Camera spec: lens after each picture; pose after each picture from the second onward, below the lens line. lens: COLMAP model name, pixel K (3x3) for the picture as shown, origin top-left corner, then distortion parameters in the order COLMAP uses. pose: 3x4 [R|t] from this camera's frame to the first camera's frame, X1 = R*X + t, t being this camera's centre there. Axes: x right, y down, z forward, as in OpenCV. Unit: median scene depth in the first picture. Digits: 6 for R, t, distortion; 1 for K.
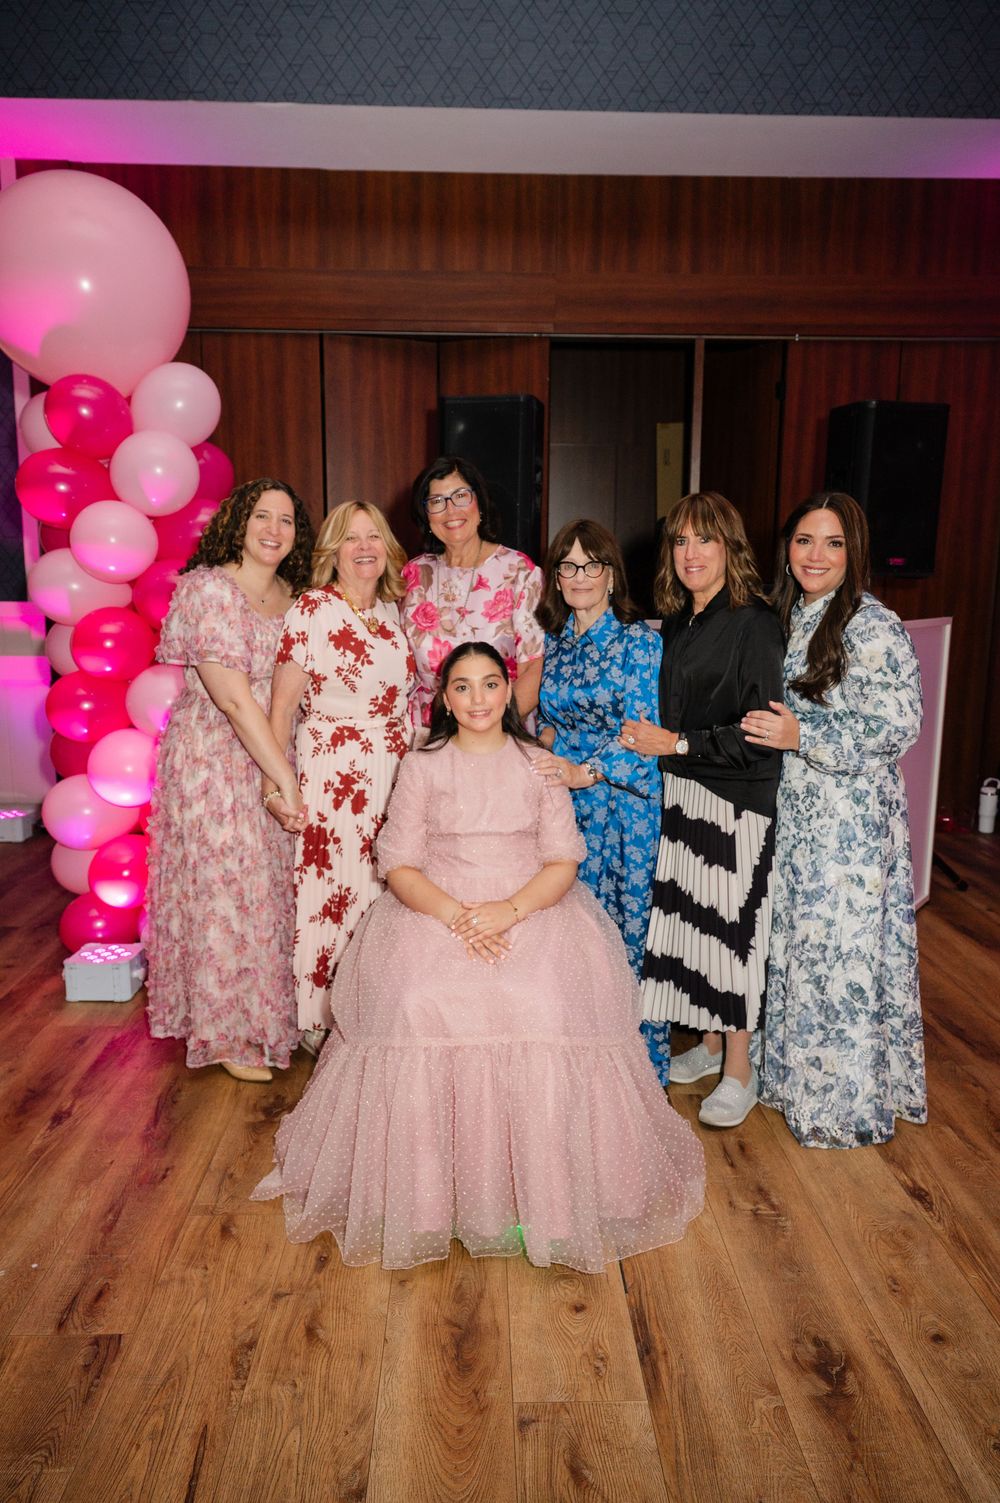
lens RADIAL K [[994.3, 0, 500.0], [0, 994.3, 751.5], [0, 0, 1]] dist [-0.002392, -0.000094]
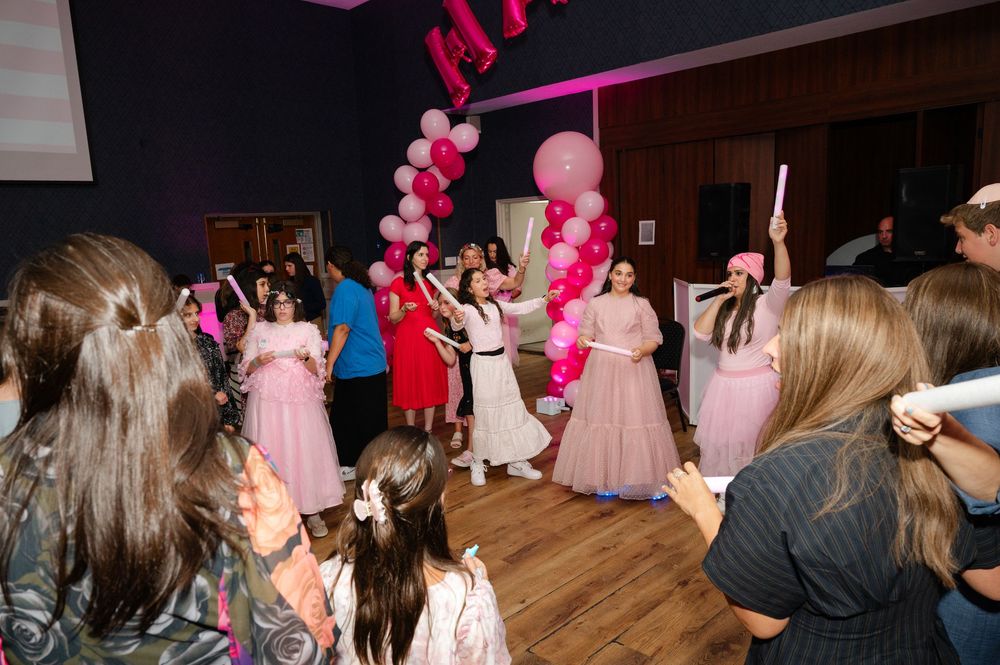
lens RADIAL K [[661.6, 0, 500.0], [0, 661.6, 332.5], [0, 0, 1]] dist [-0.002392, -0.000094]
pose [[0.680362, 0.087170, -0.727674, 0.585277], [-0.069620, 0.996098, 0.054233, -0.049558], [0.729562, 0.013762, 0.683776, -0.300575]]
